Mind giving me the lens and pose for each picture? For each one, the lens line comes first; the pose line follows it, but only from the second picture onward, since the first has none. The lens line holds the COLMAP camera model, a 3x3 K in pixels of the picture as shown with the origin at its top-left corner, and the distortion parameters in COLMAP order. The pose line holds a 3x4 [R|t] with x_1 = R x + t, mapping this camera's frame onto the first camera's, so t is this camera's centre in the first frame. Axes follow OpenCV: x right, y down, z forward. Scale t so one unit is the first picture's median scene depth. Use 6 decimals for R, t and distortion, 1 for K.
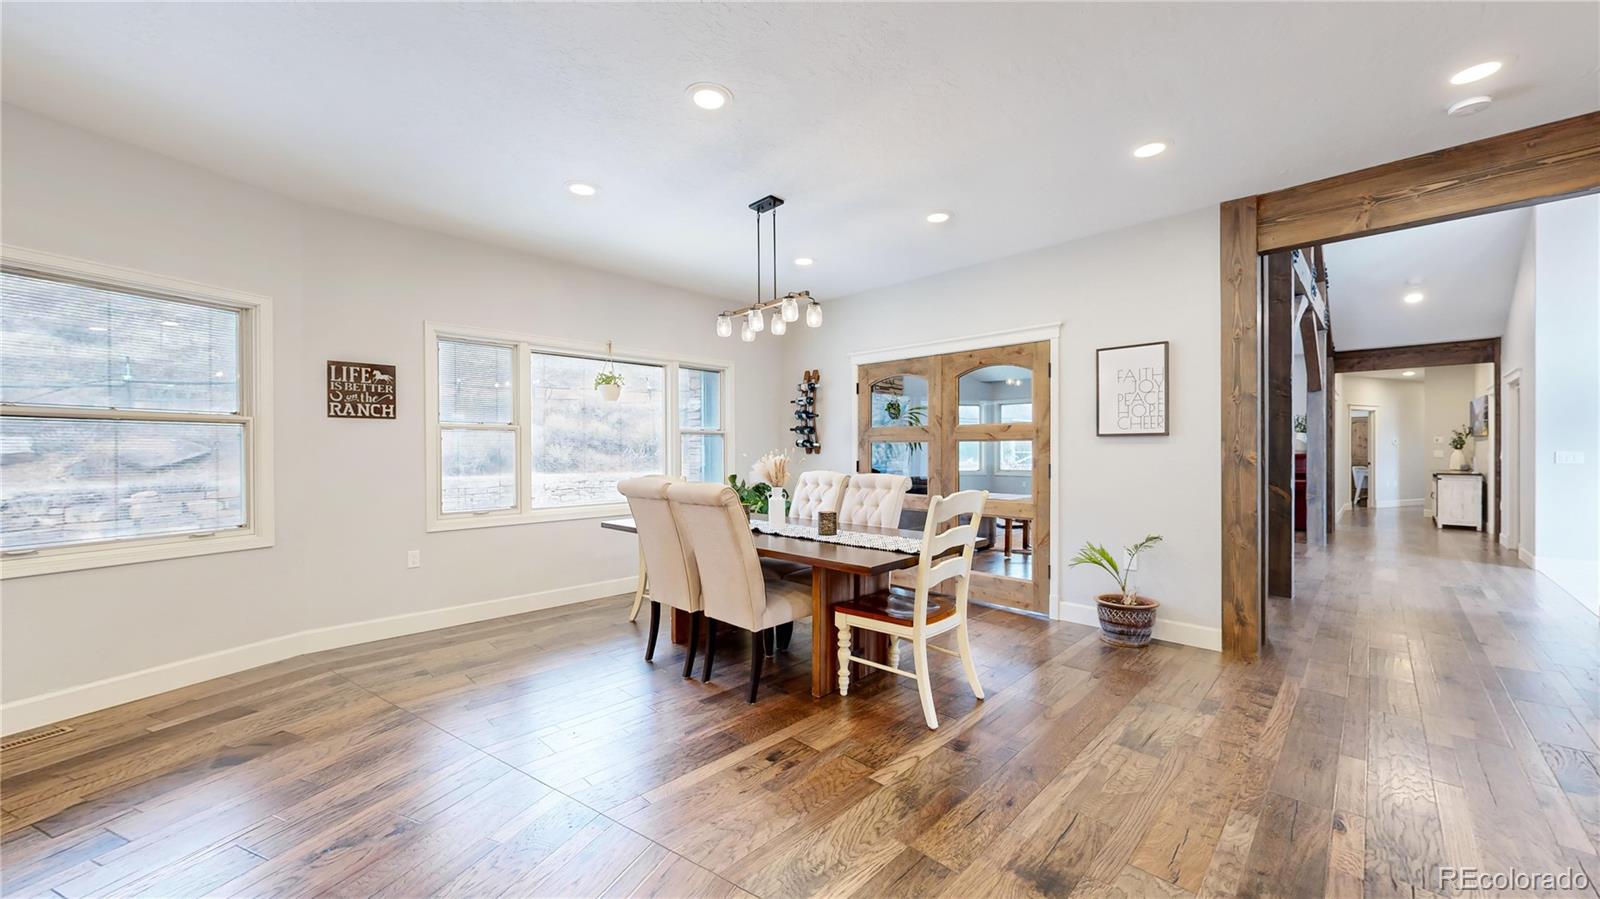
lens RADIAL K [[590.8, 0, 803.8], [0, 590.8, 449.8], [0, 0, 1]] dist [0.001312, 0.000034]
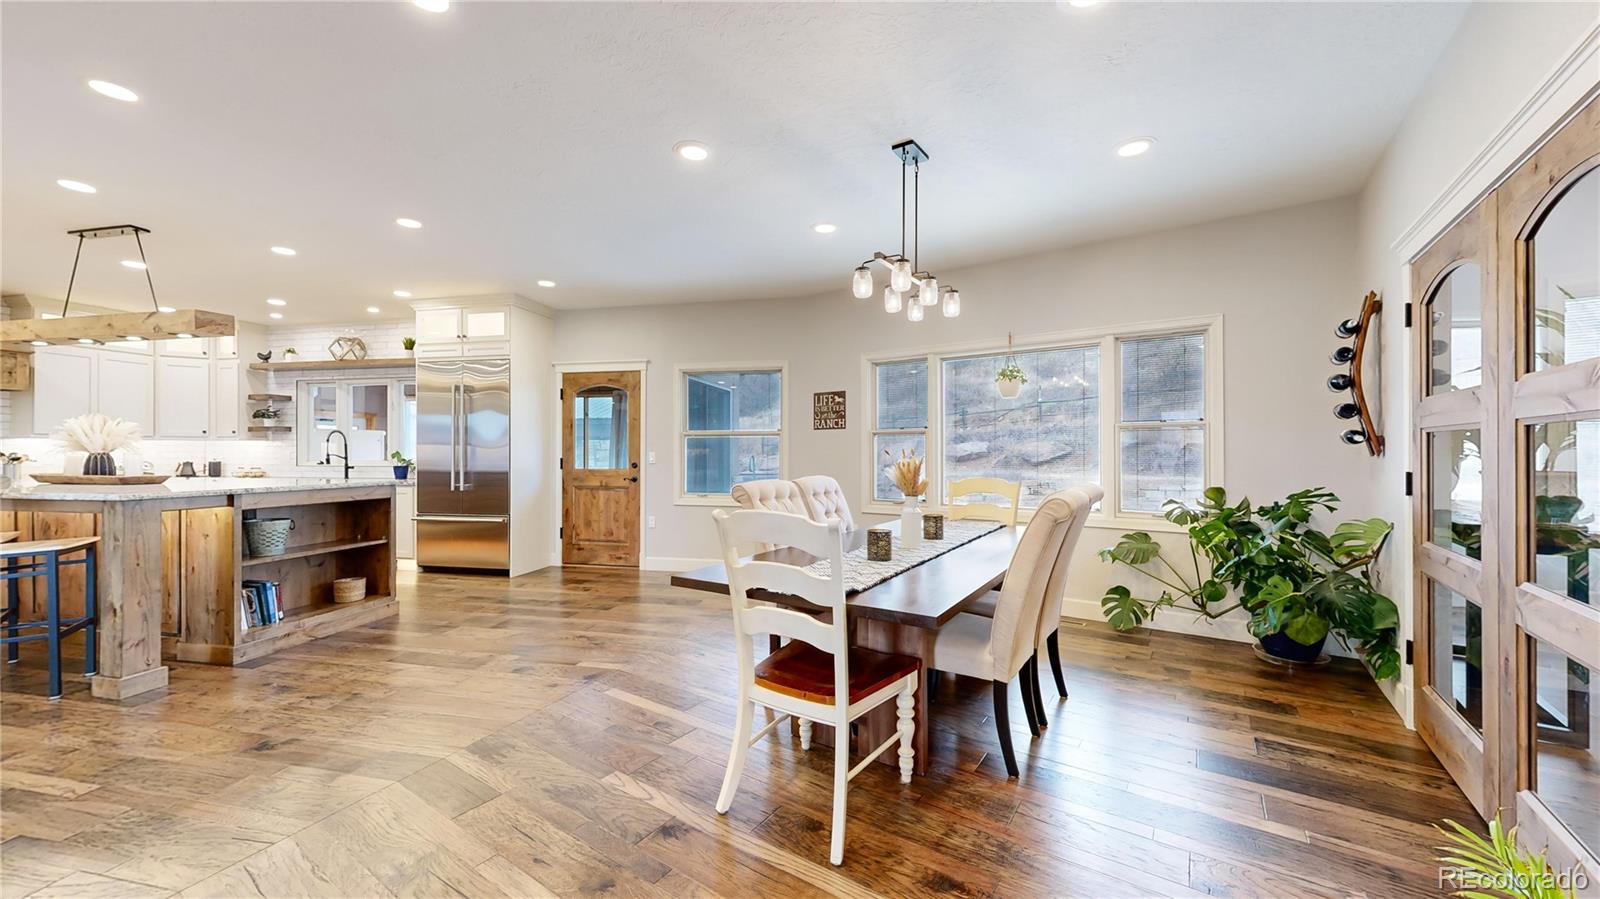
lens RADIAL K [[574.1, 0, 805.3], [0, 574.1, 455.3], [0, 0, 1]] dist [-0.001389, -0.000069]
pose [[0.168443, 0.007911, -0.985680, 0.667918], [0.000708, 0.999967, 0.008146, 0.002041], [0.985711, -0.002070, 0.168432, 0.680923]]
